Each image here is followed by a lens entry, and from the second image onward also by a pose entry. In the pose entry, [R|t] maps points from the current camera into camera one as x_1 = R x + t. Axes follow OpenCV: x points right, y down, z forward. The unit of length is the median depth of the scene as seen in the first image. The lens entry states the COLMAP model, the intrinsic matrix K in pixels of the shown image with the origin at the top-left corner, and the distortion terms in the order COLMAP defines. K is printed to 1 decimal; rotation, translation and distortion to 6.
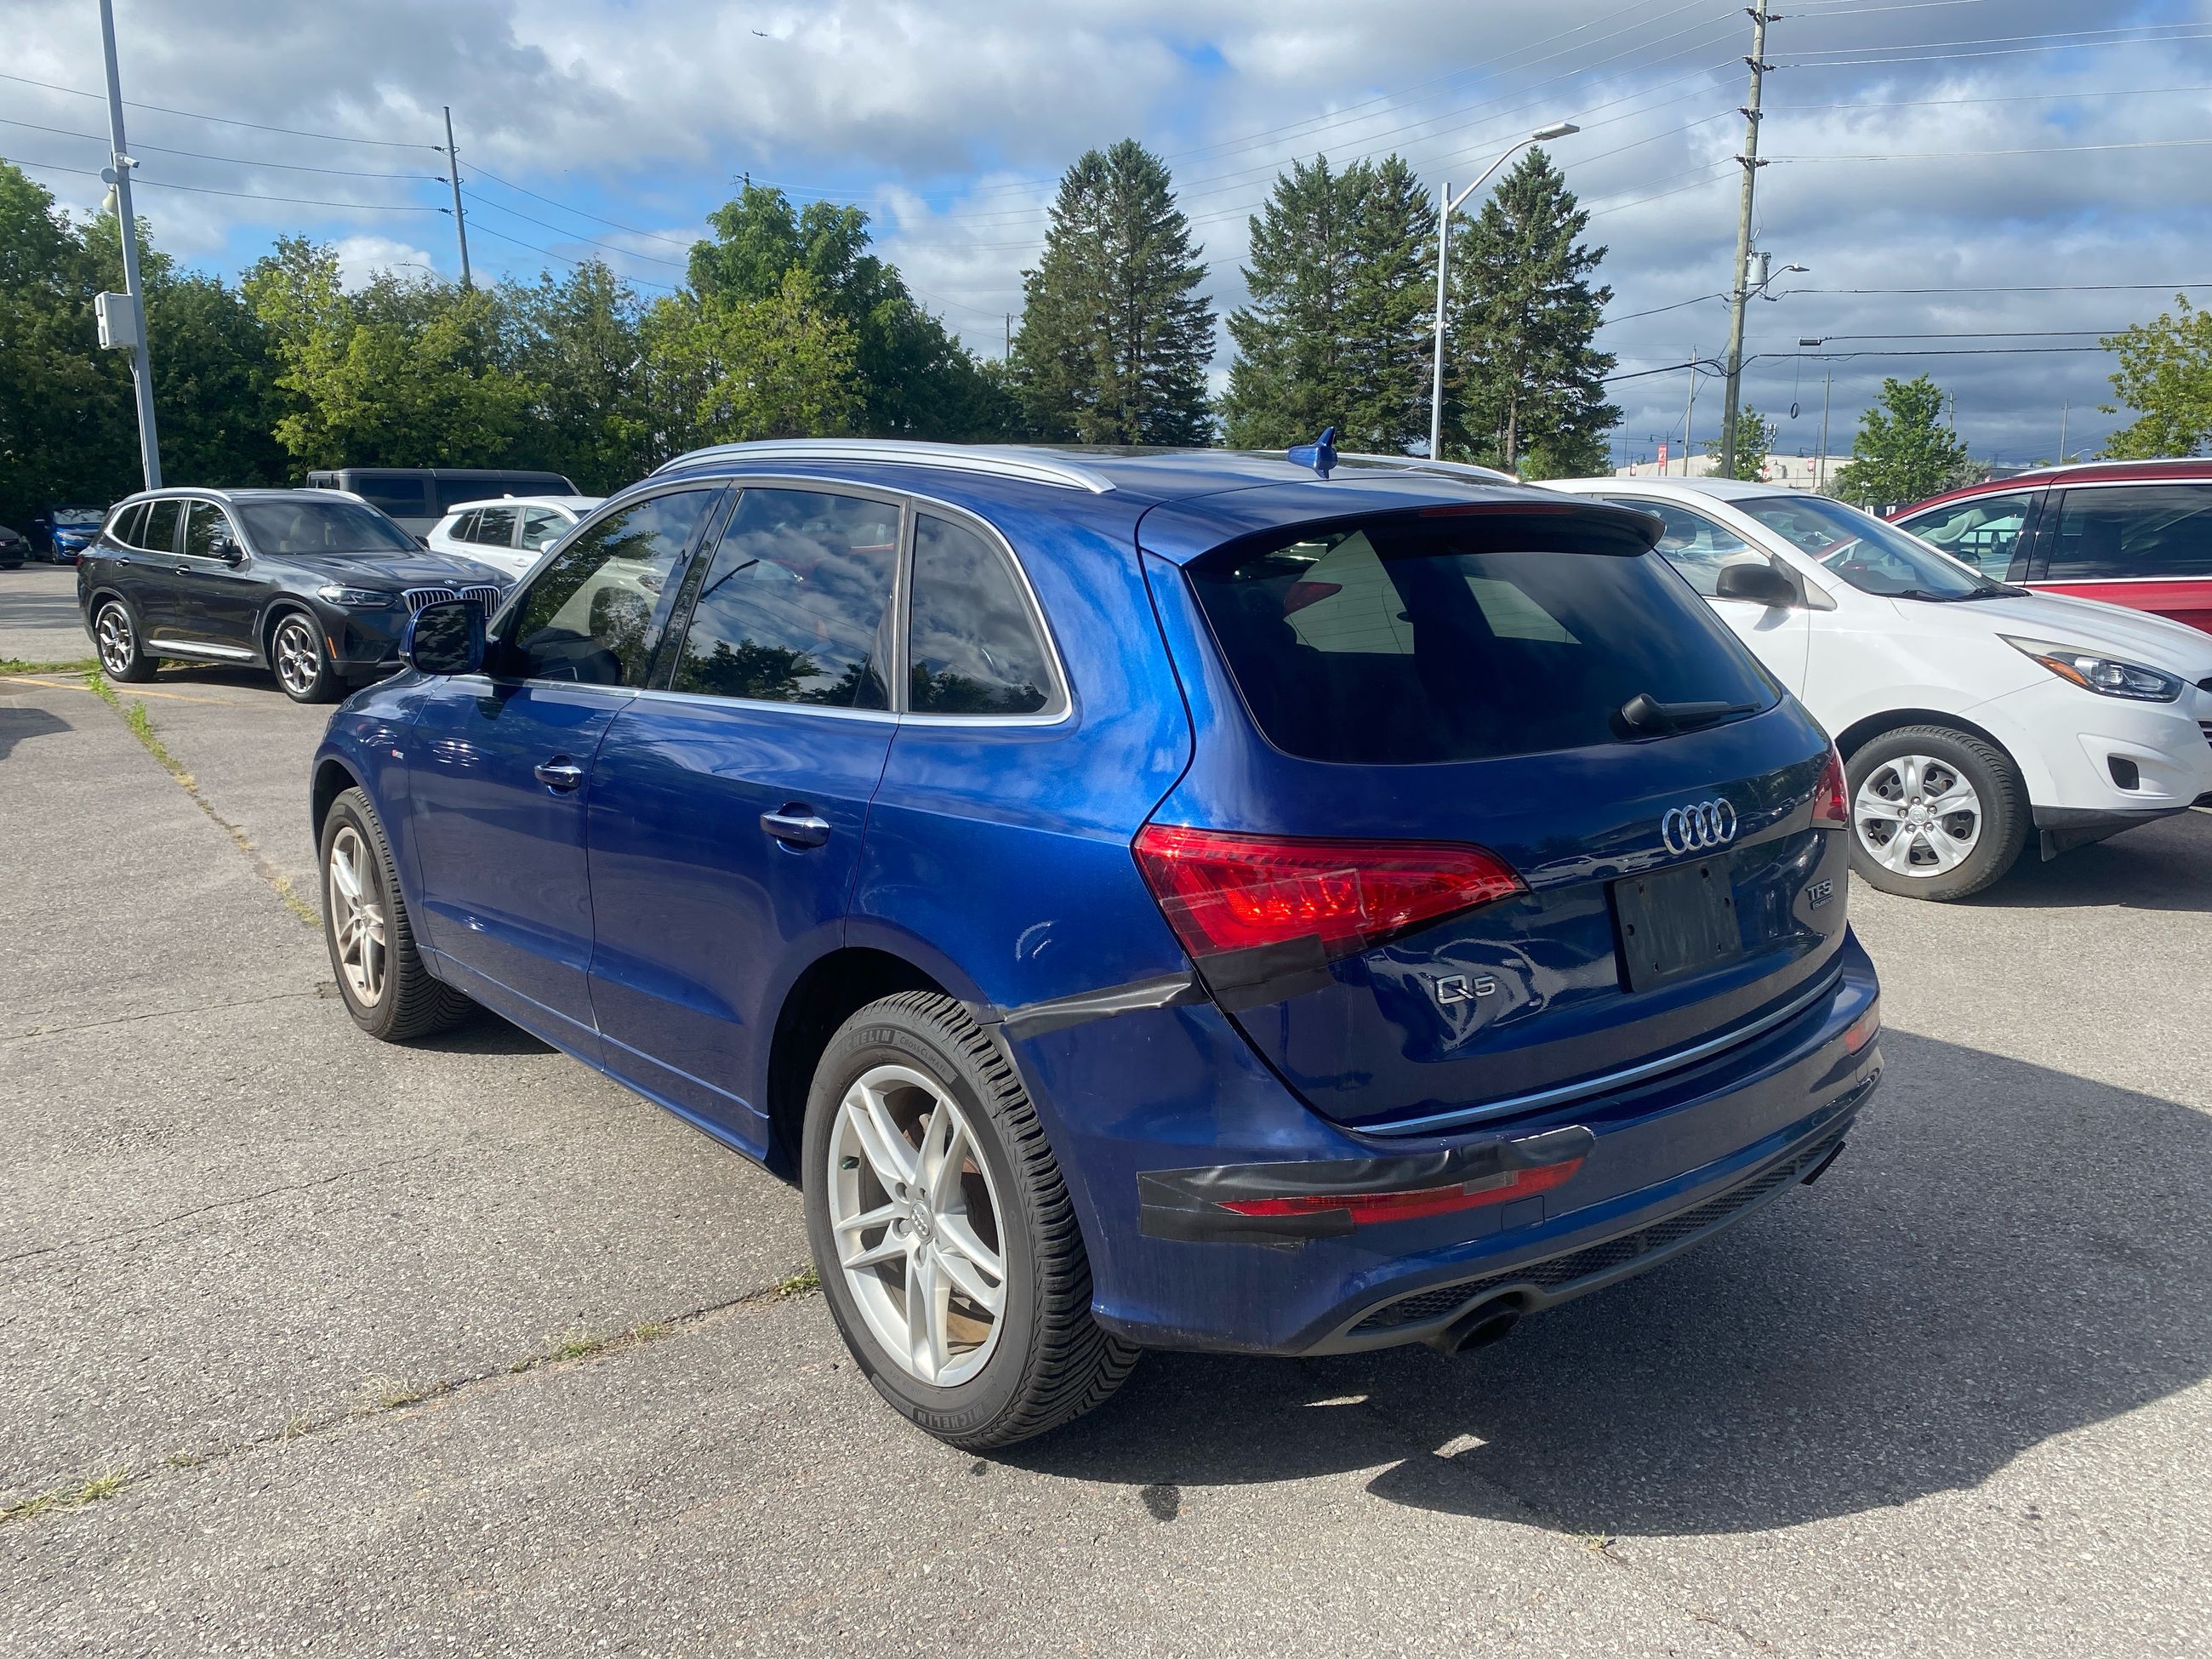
lens RADIAL K [[1711.0, 0, 1117.5], [0, 1711.0, 770.4], [0, 0, 1]] dist [0.013500, -0.004895]
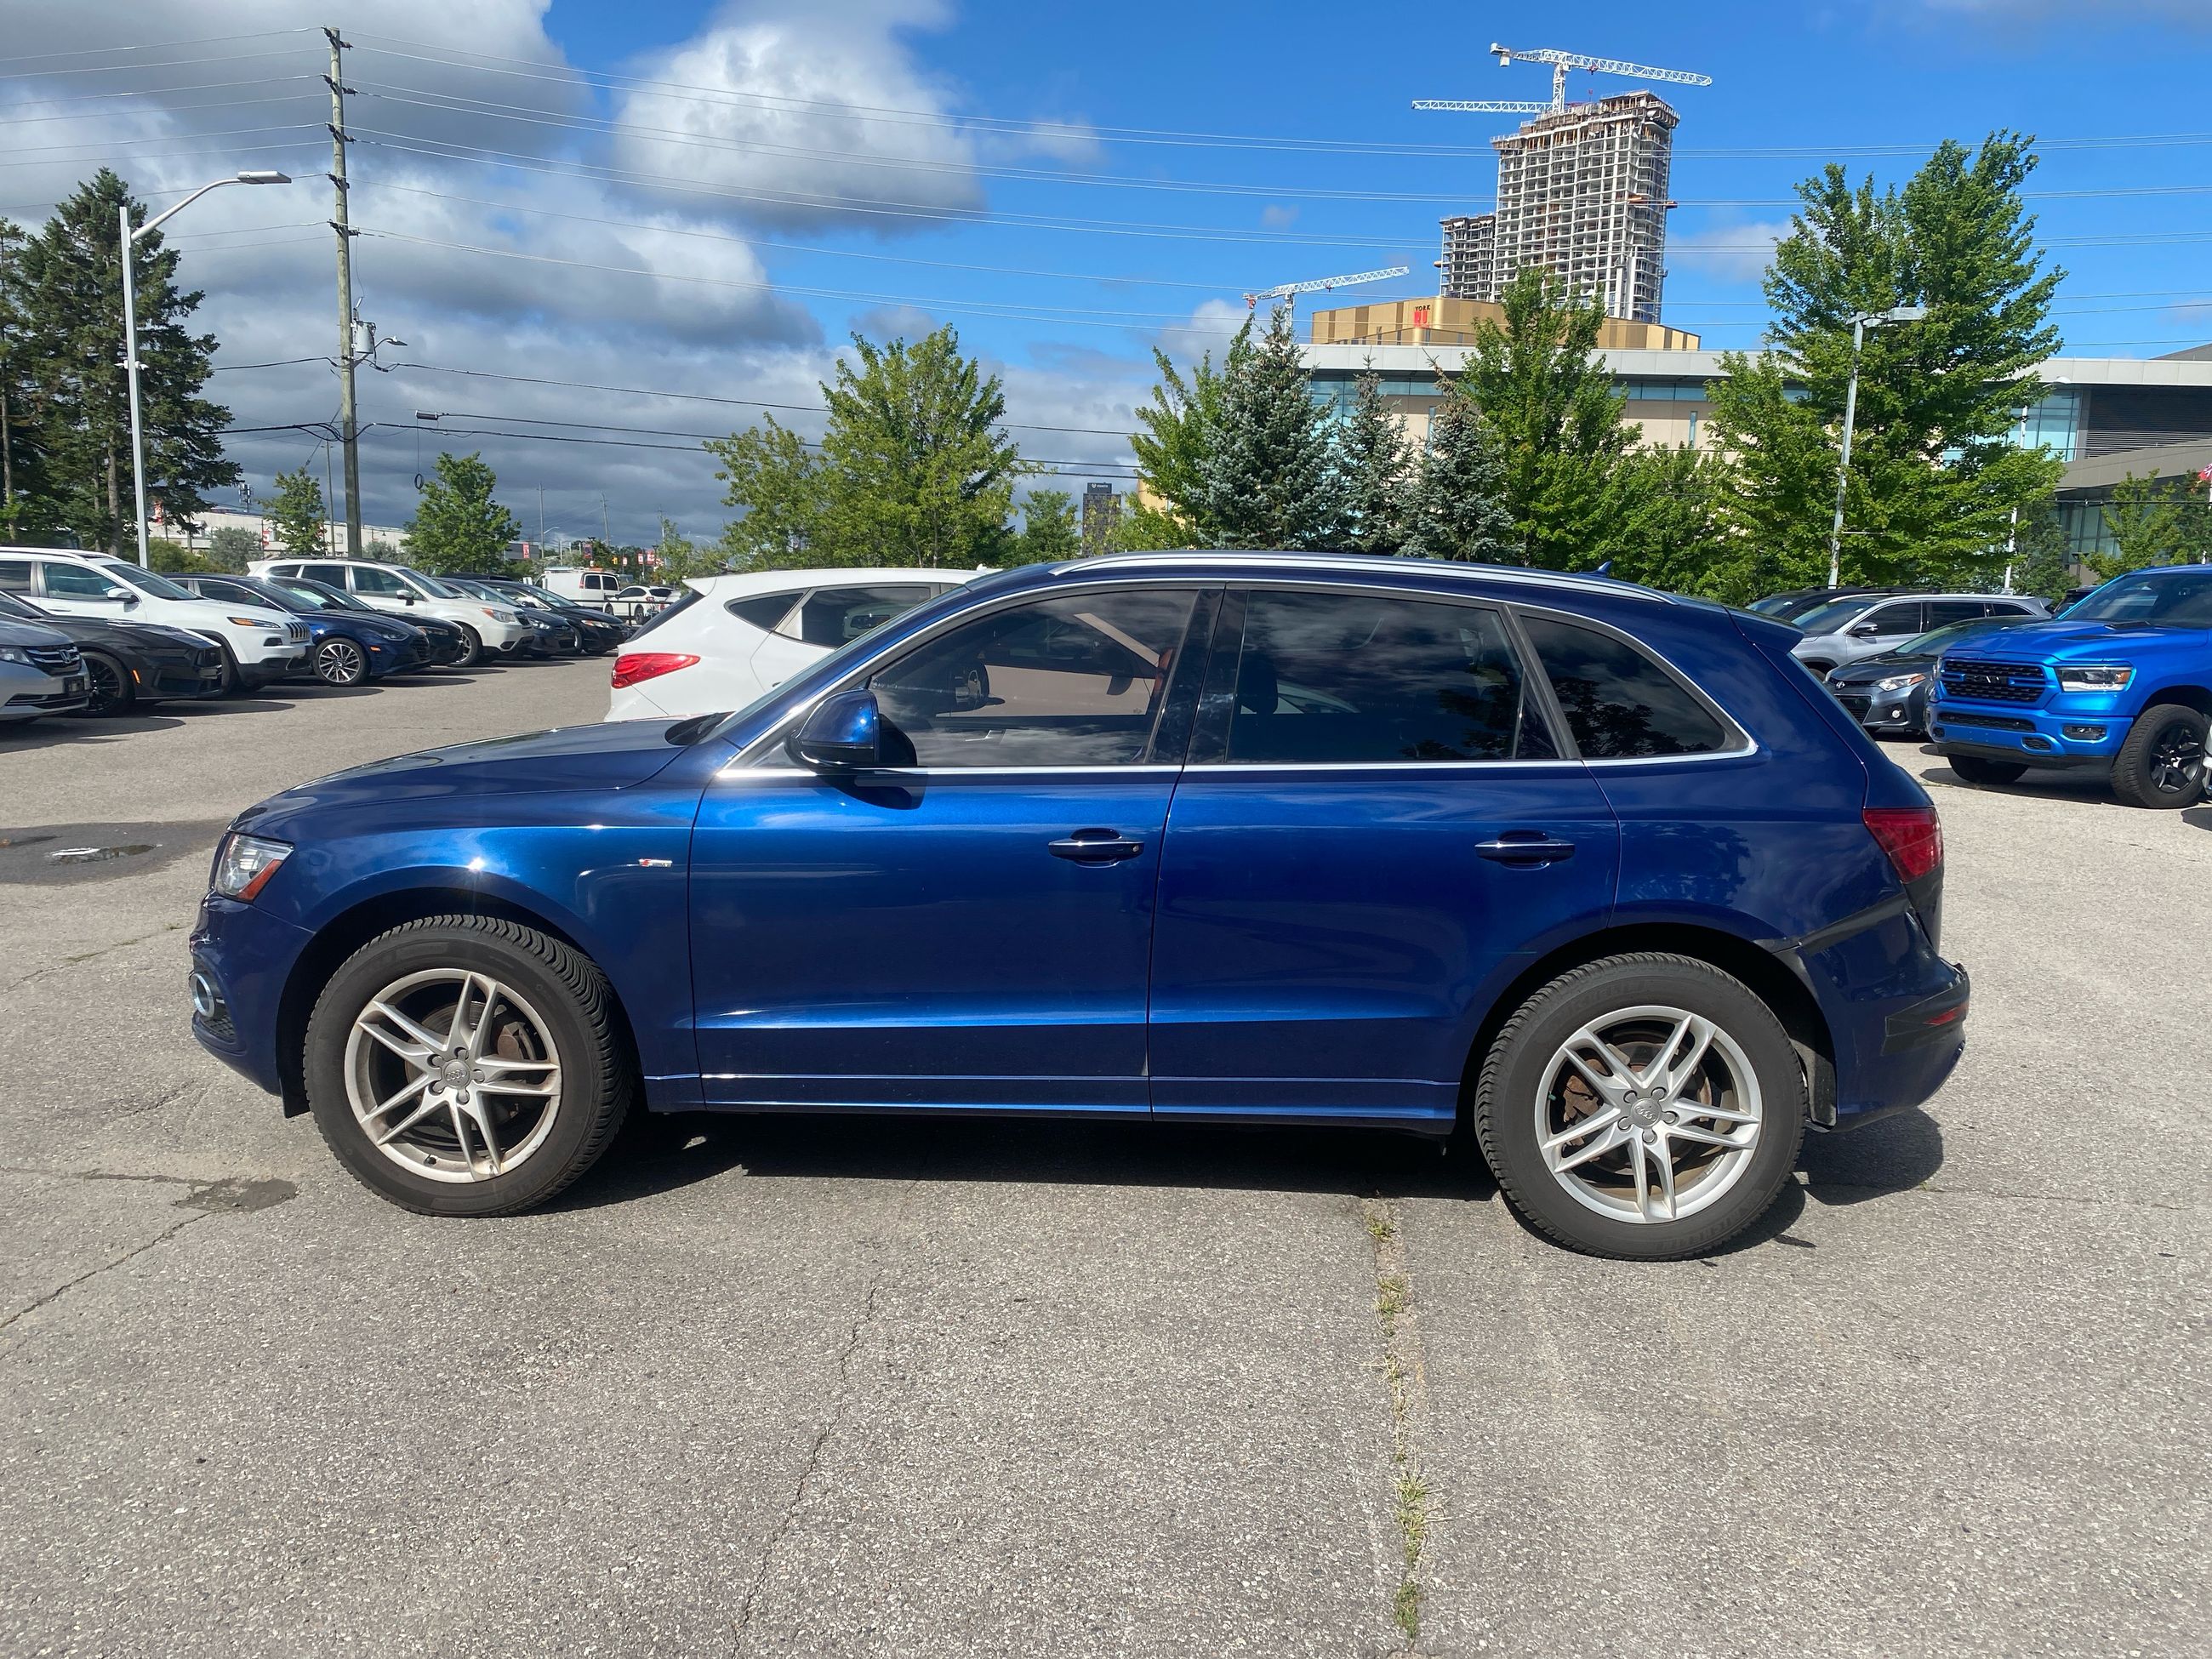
lens RADIAL K [[1711.0, 0, 1101.6], [0, 1711.0, 775.9], [0, 0, 1]] dist [0.013500, -0.004895]
pose [[0.649087, -0.062292, 0.758160, -0.122643], [0.087820, 0.996114, 0.006658, -0.005409], [-0.755628, 0.062260, 0.652035, 0.033744]]
